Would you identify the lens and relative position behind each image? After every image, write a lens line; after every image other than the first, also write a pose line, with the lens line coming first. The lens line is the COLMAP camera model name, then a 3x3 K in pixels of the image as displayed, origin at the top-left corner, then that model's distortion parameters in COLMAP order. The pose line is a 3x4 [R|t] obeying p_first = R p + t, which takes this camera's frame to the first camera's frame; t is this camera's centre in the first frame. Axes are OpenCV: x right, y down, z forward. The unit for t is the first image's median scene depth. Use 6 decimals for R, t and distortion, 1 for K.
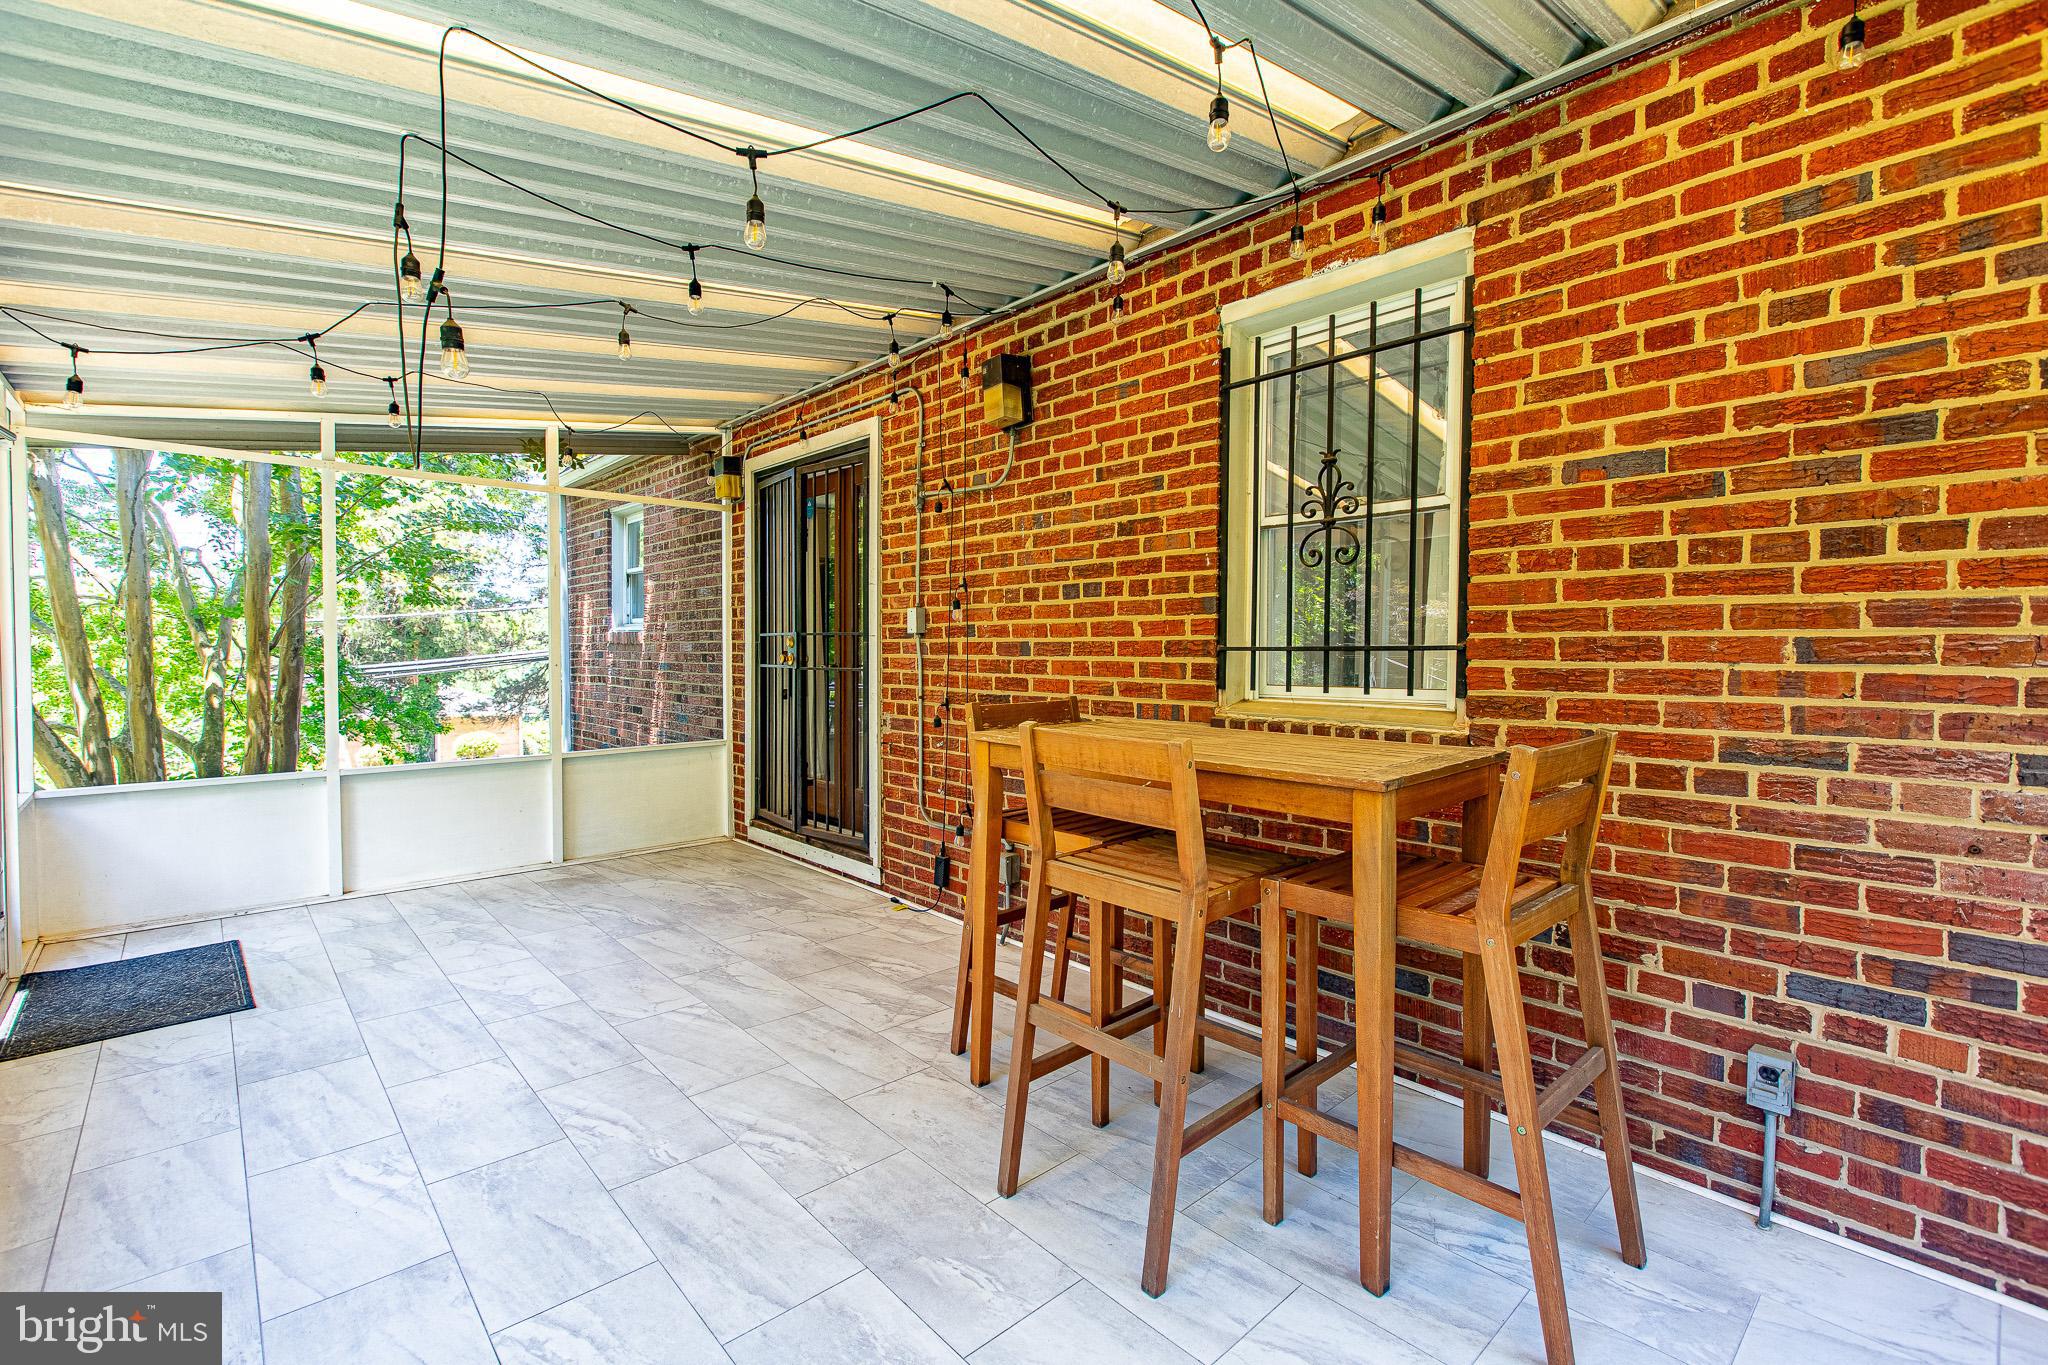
lens RADIAL K [[907.2, 0, 1018.0], [0, 907.2, 675.1], [0, 0, 1]] dist [-0.001764, -0.000221]
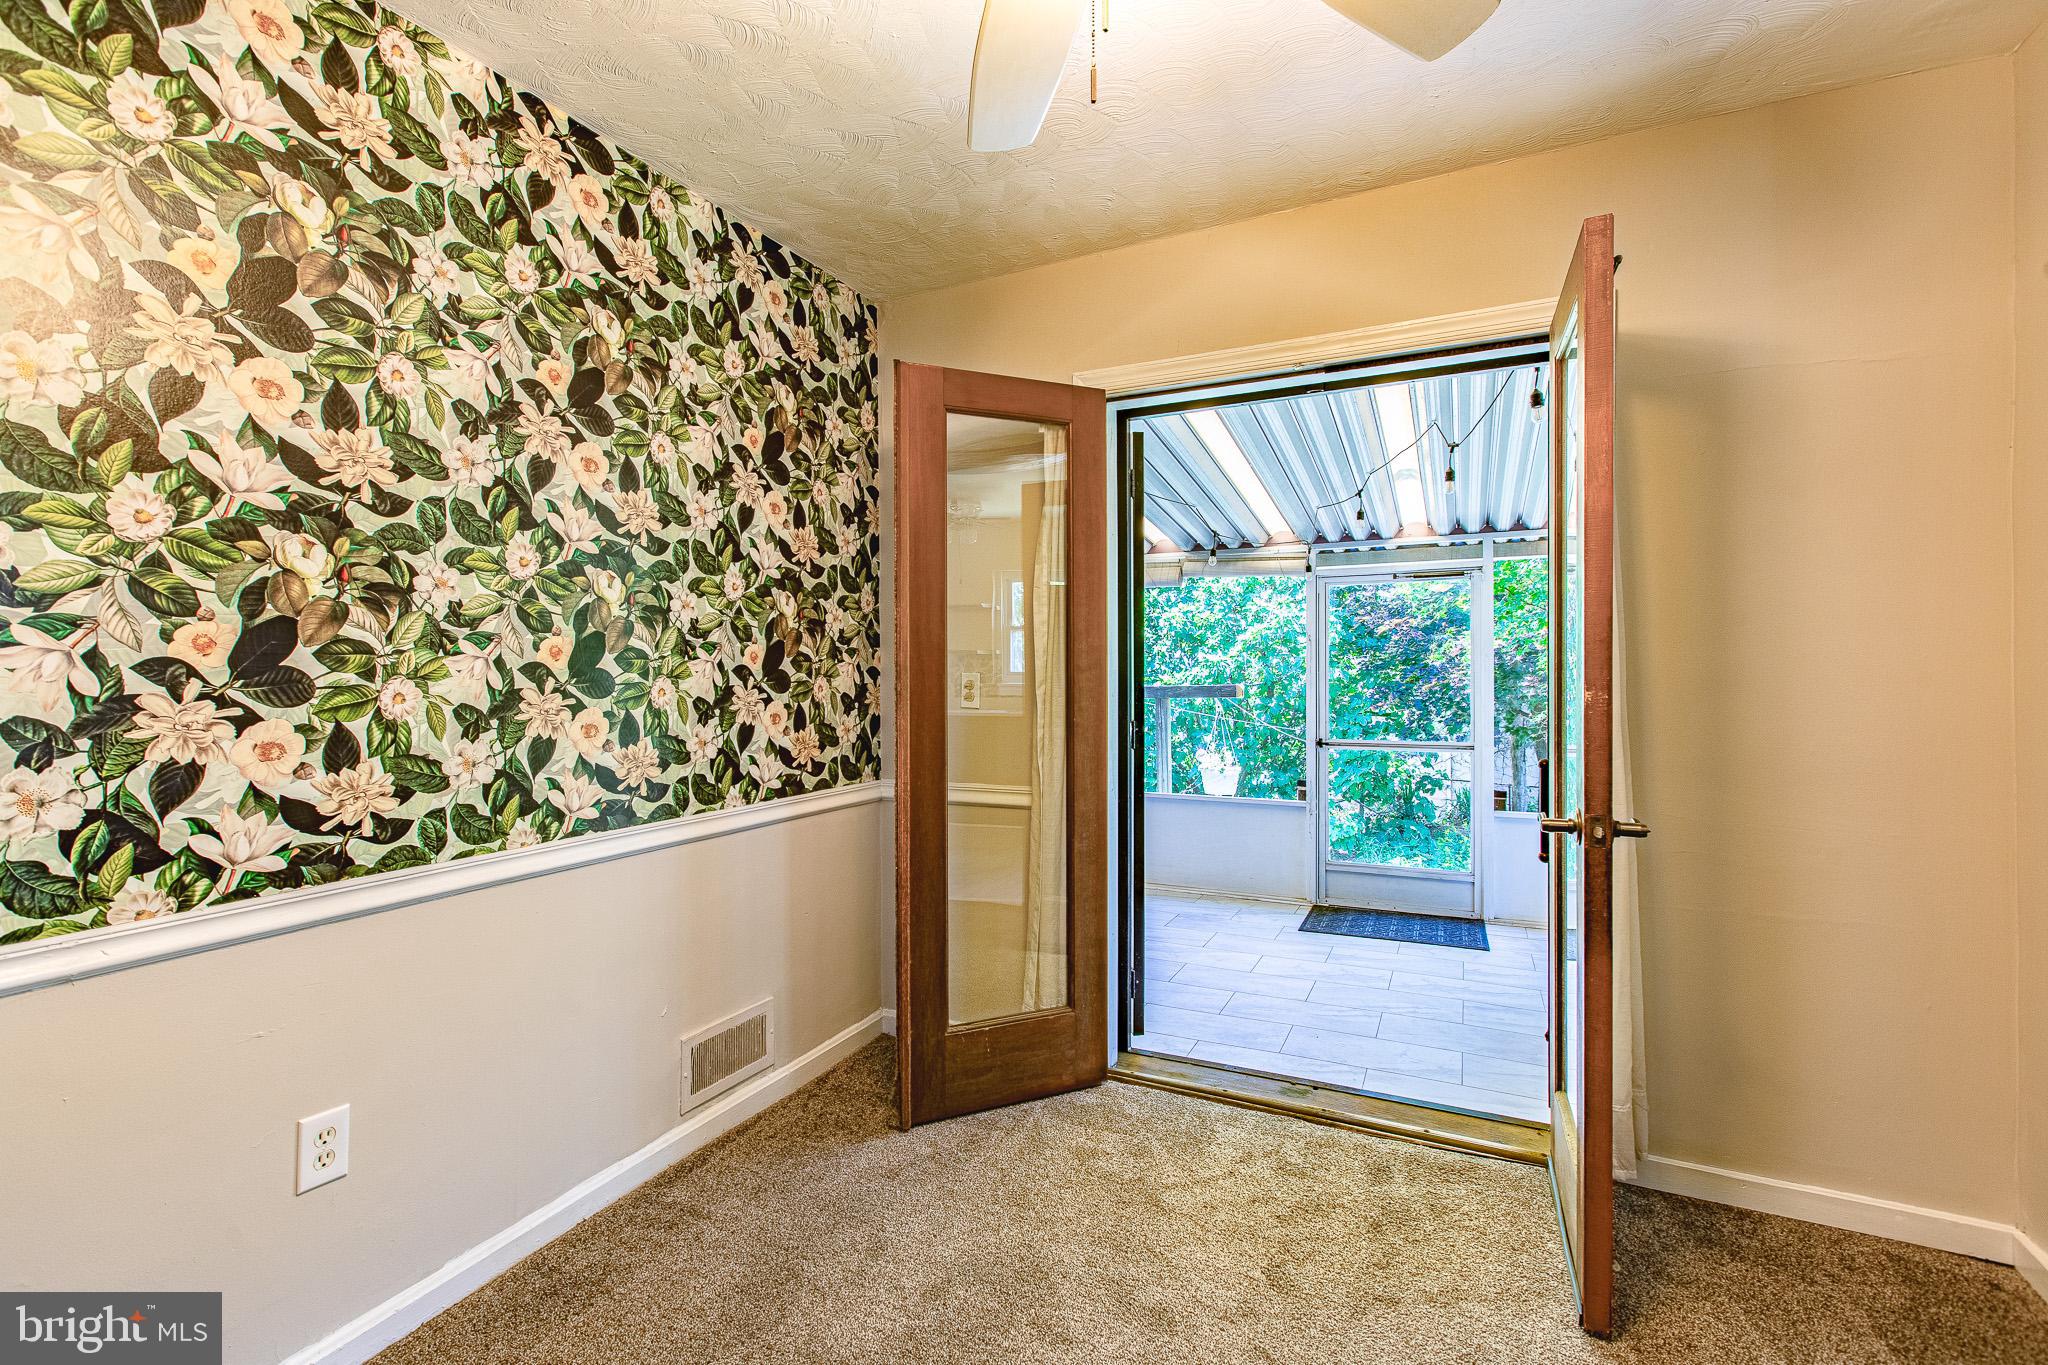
lens RADIAL K [[918.9, 0, 1021.0], [0, 918.9, 674.1], [0, 0, 1]] dist [0.000426, -0.000669]
pose [[-0.925489, -0.003955, -0.378754, 0.284896], [-0.014475, 0.999584, 0.024931, -0.149539], [0.378498, 0.028556, -0.925162, 2.820692]]
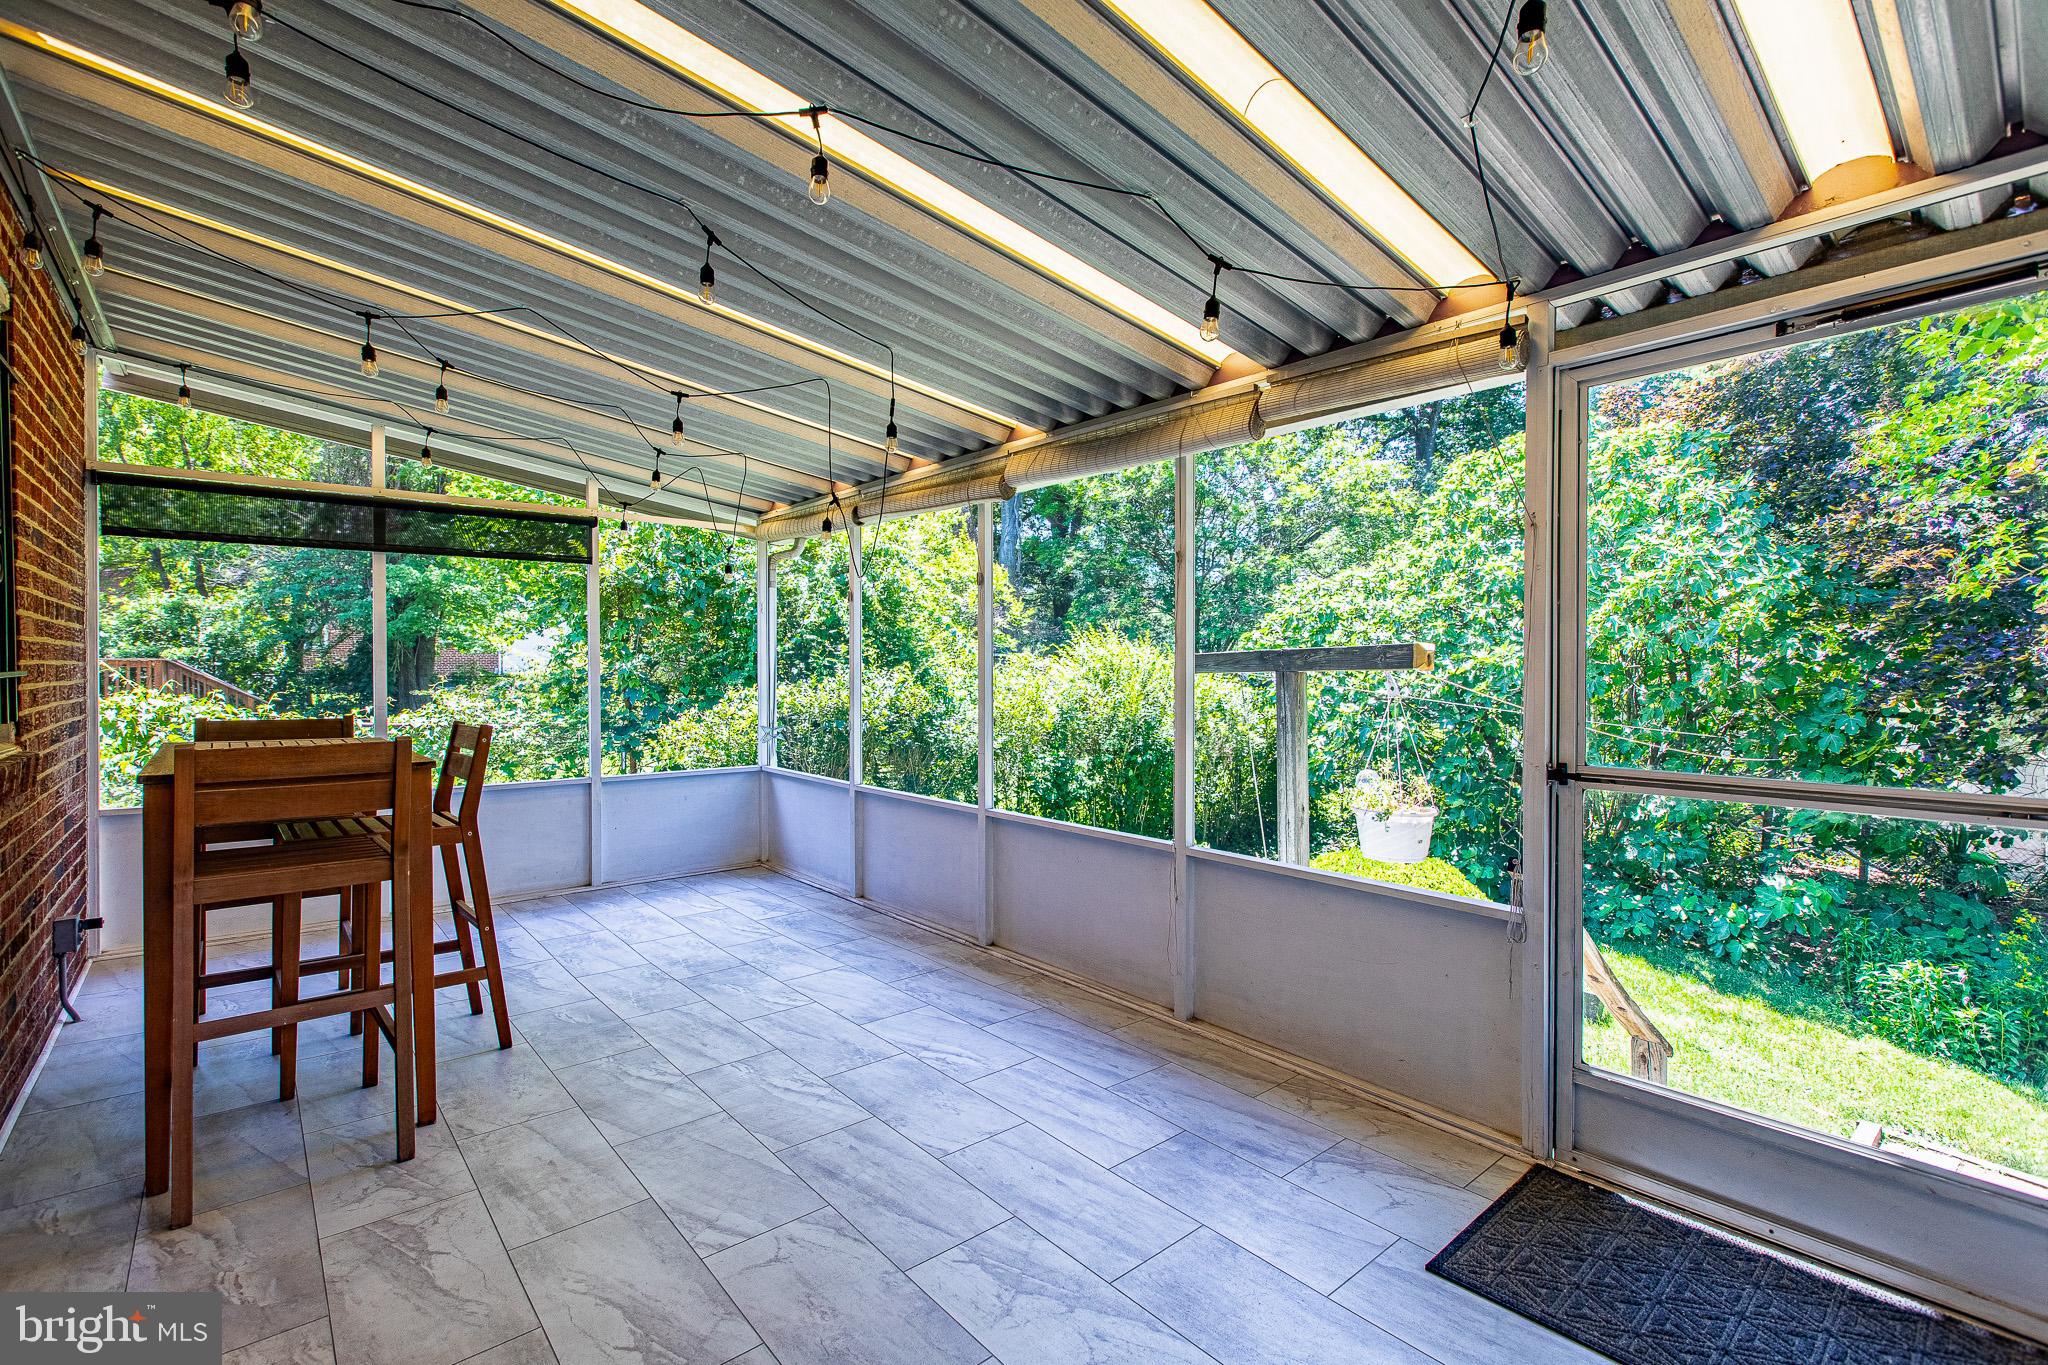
lens RADIAL K [[913.4, 0, 1018.6], [0, 913.4, 674.2], [0, 0, 1]] dist [0.001445, -0.000416]
pose [[-0.999621, -0.004619, 0.027143, -0.709075], [-0.003533, 0.999197, 0.039903, -0.071895], [-0.027306, 0.039792, -0.998835, 1.965784]]
